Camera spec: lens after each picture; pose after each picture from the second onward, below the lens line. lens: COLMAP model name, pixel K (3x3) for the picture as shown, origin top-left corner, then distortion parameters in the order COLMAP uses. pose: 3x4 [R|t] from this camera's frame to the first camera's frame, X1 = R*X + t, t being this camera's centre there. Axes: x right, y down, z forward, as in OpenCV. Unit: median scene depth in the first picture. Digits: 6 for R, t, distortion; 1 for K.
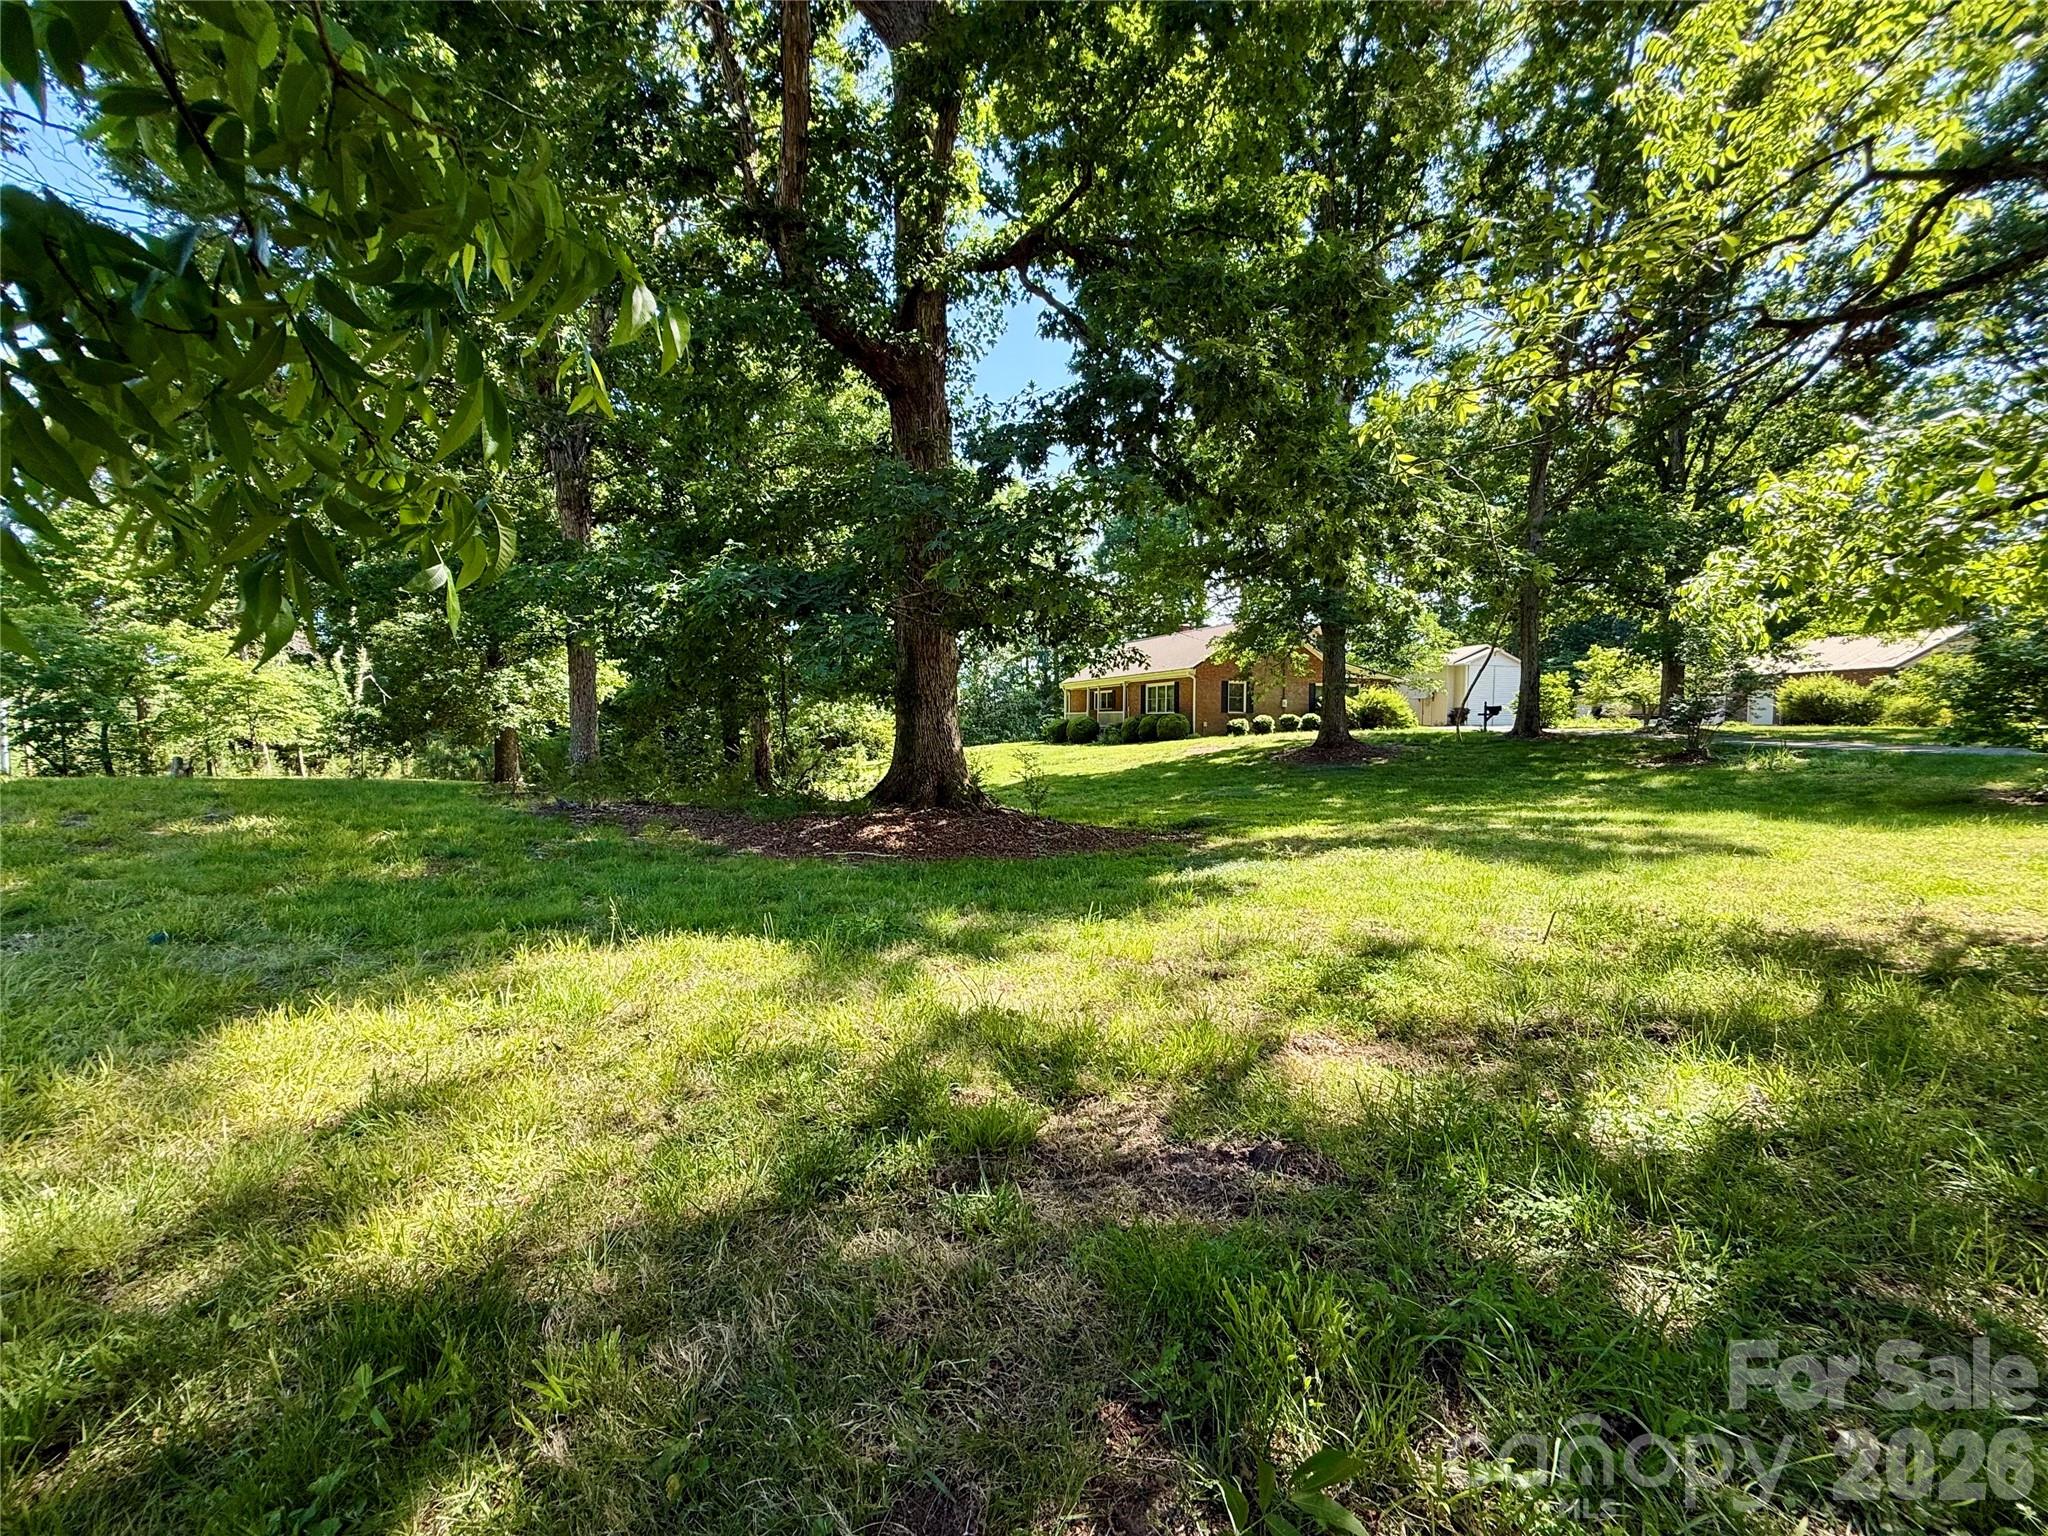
lens RADIAL K [[823.2, 0, 1009.6], [0, 823.2, 769.4], [0, 0, 1]] dist [-0.001775, 0.000170]
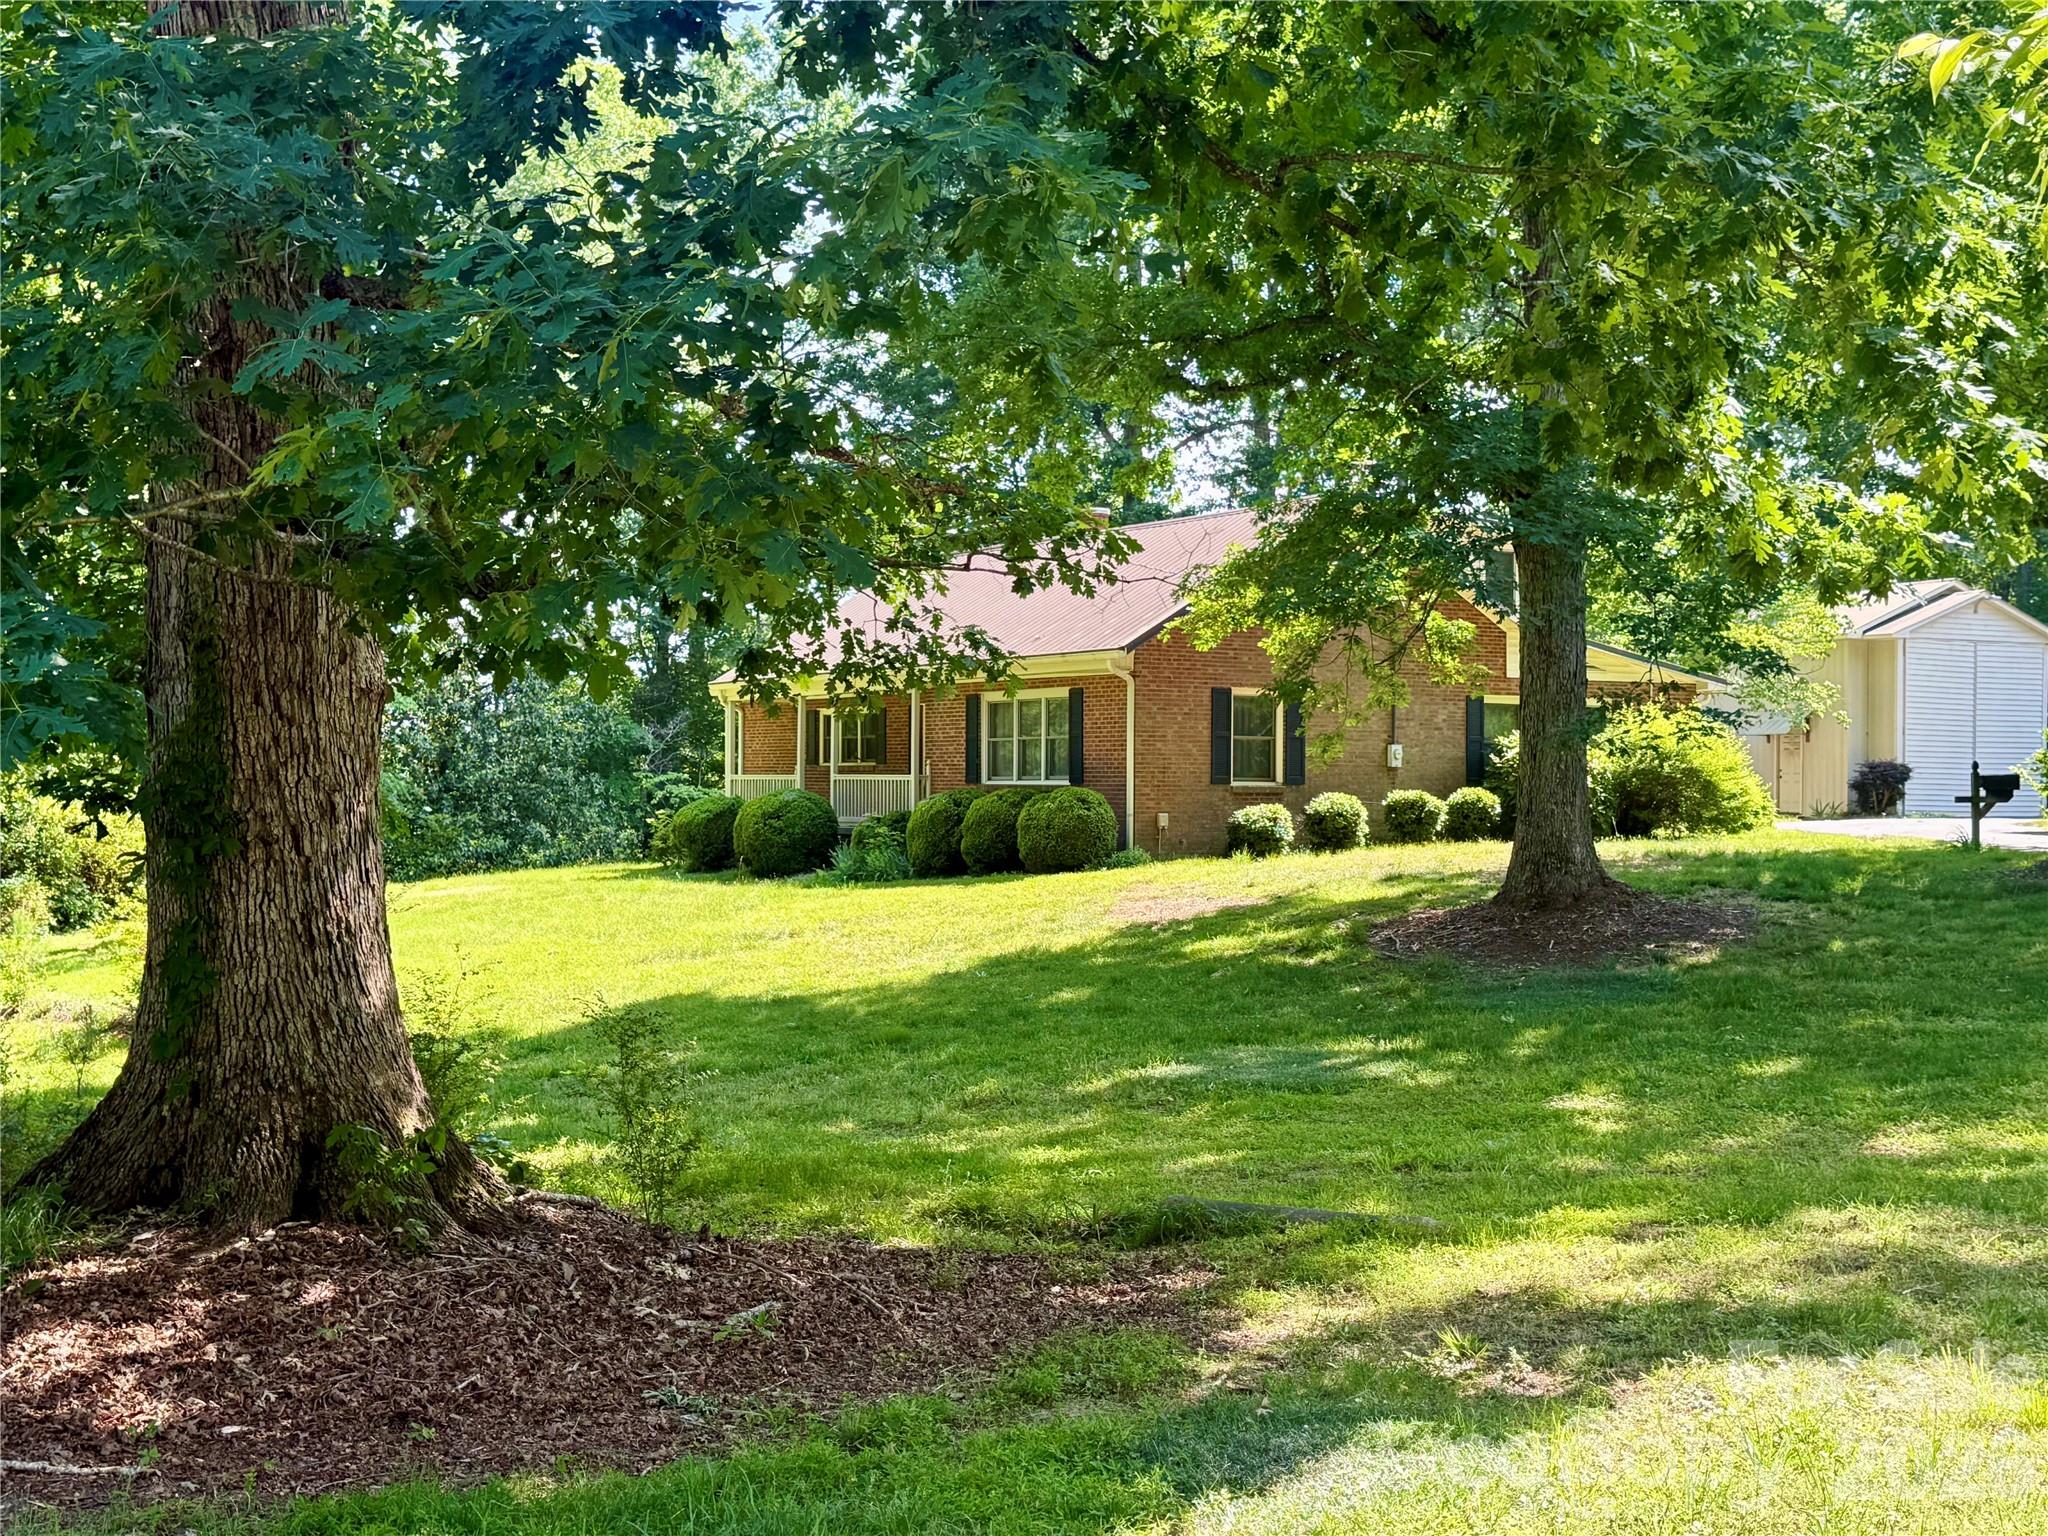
lens RADIAL K [[2489.2, 0, 1016.1], [0, 2489.2, 783.3], [0, 0, 1]] dist [0.124100, 0.000000]
pose [[0.982363, -0.000306, 0.186983, -0.009875], [0.009151, 0.998879, -0.046441, -0.061780], [-0.186759, 0.047333, 0.981265, 0.110025]]
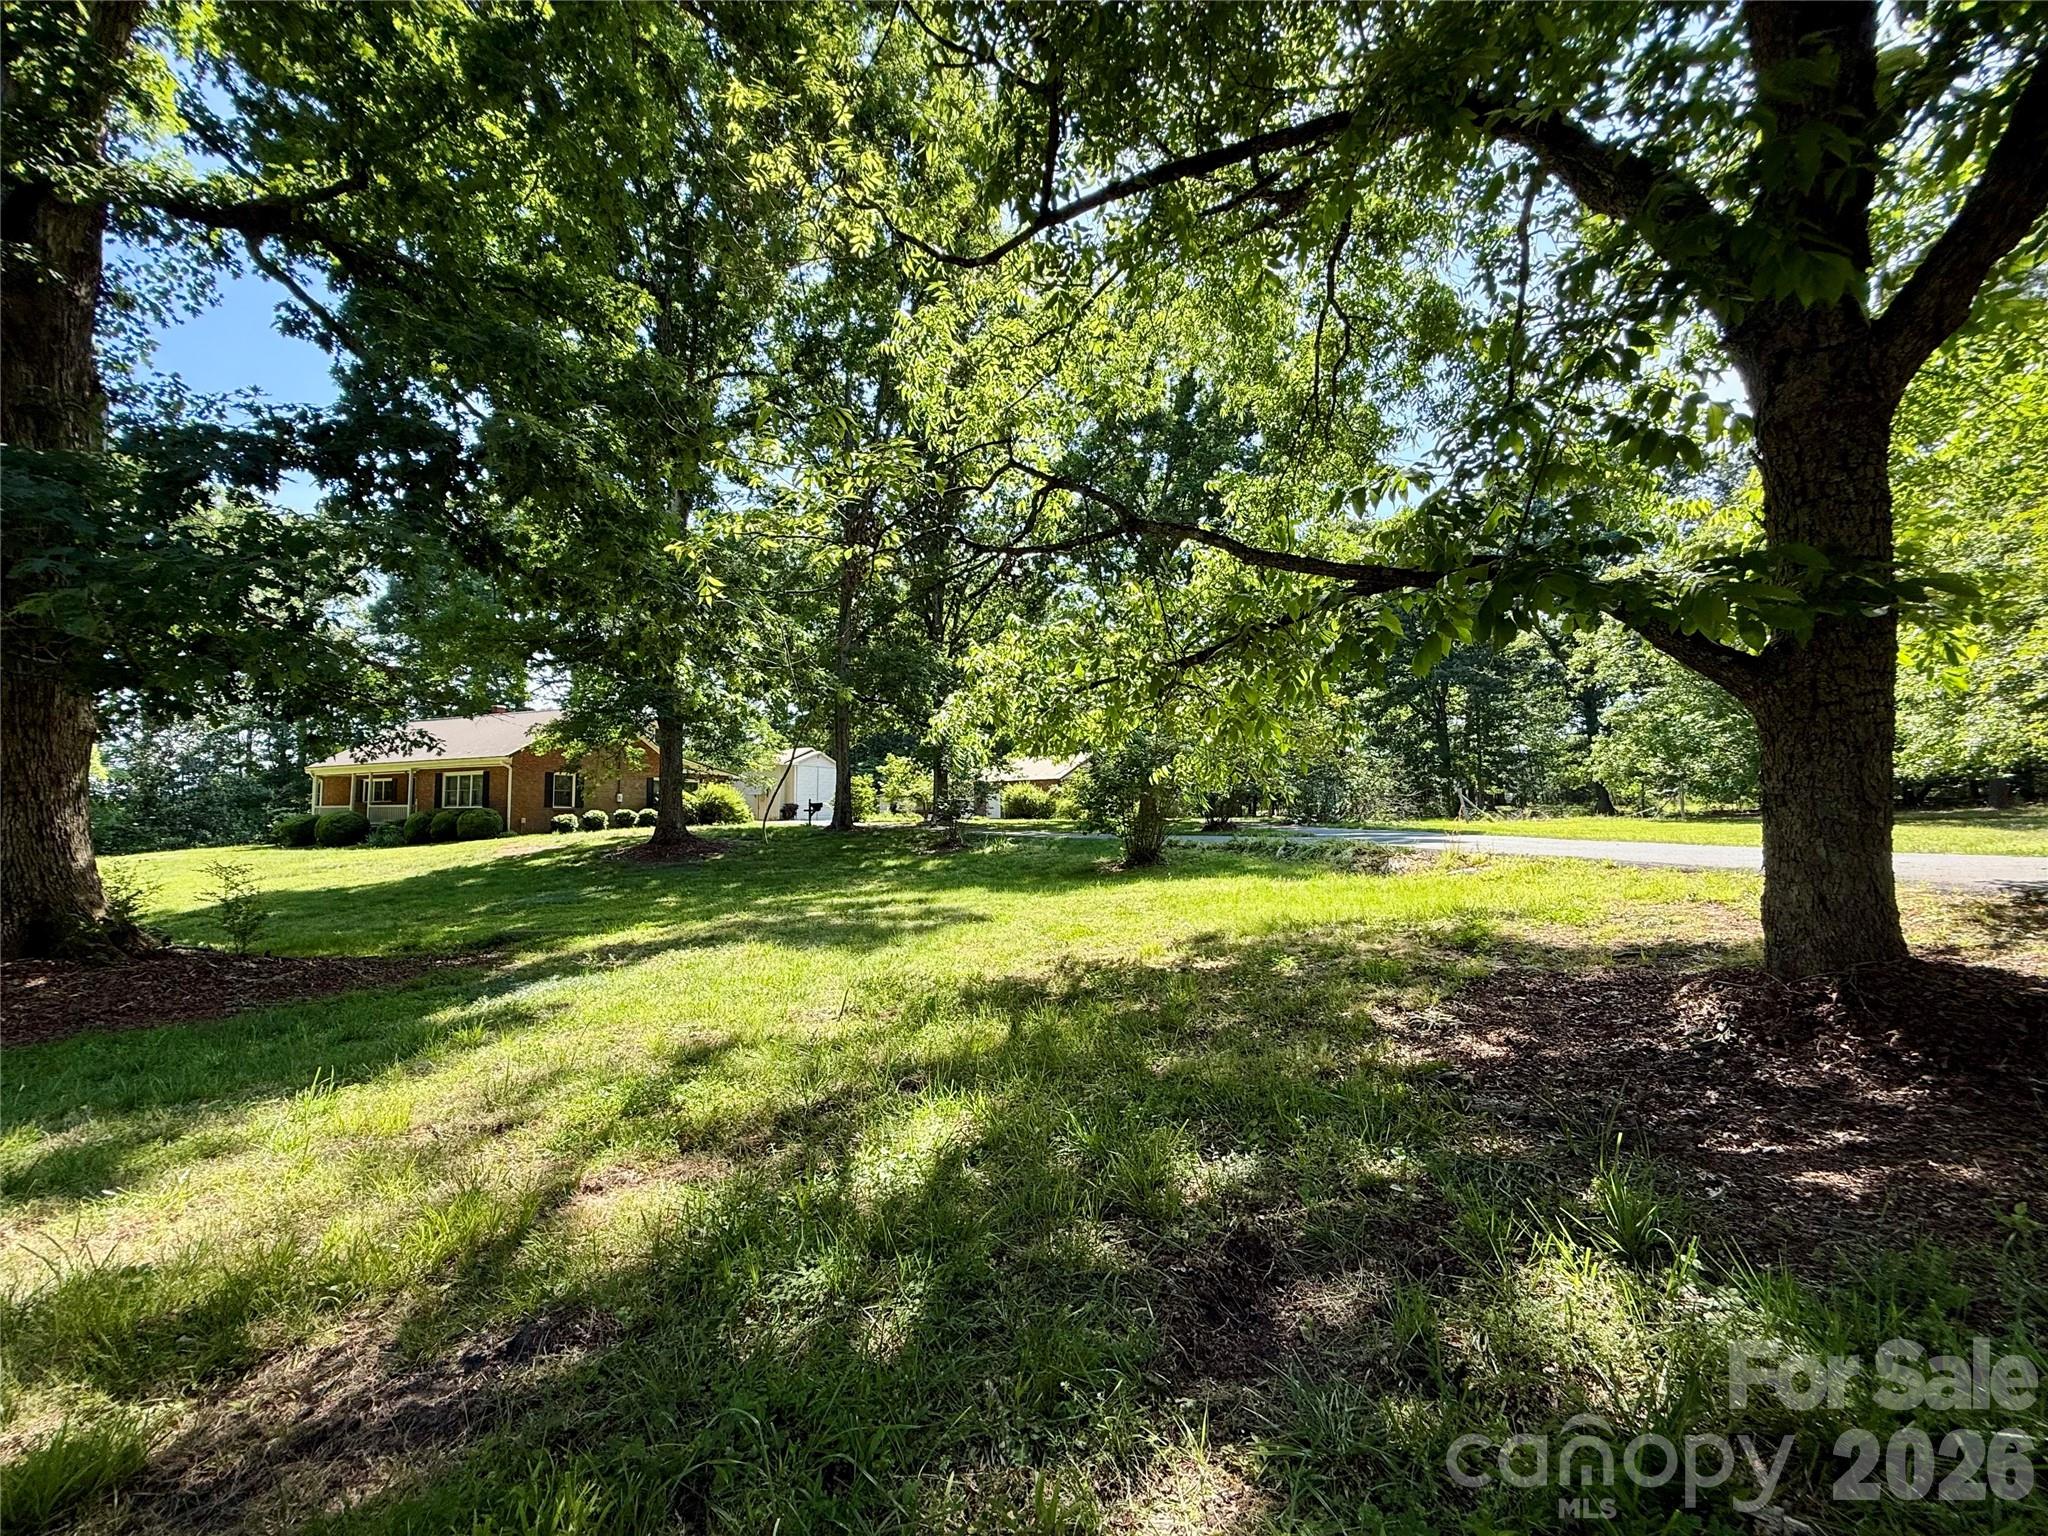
lens RADIAL K [[823.2, 0, 1032.7], [0, 823.2, 768.0], [0, 0, 1]] dist [-0.001775, 0.000170]
pose [[0.709887, 0.039107, 0.703229, 0.011683], [0.041678, 0.994375, -0.097371, -0.006030], [-0.703081, 0.098432, 0.704264, -0.011138]]
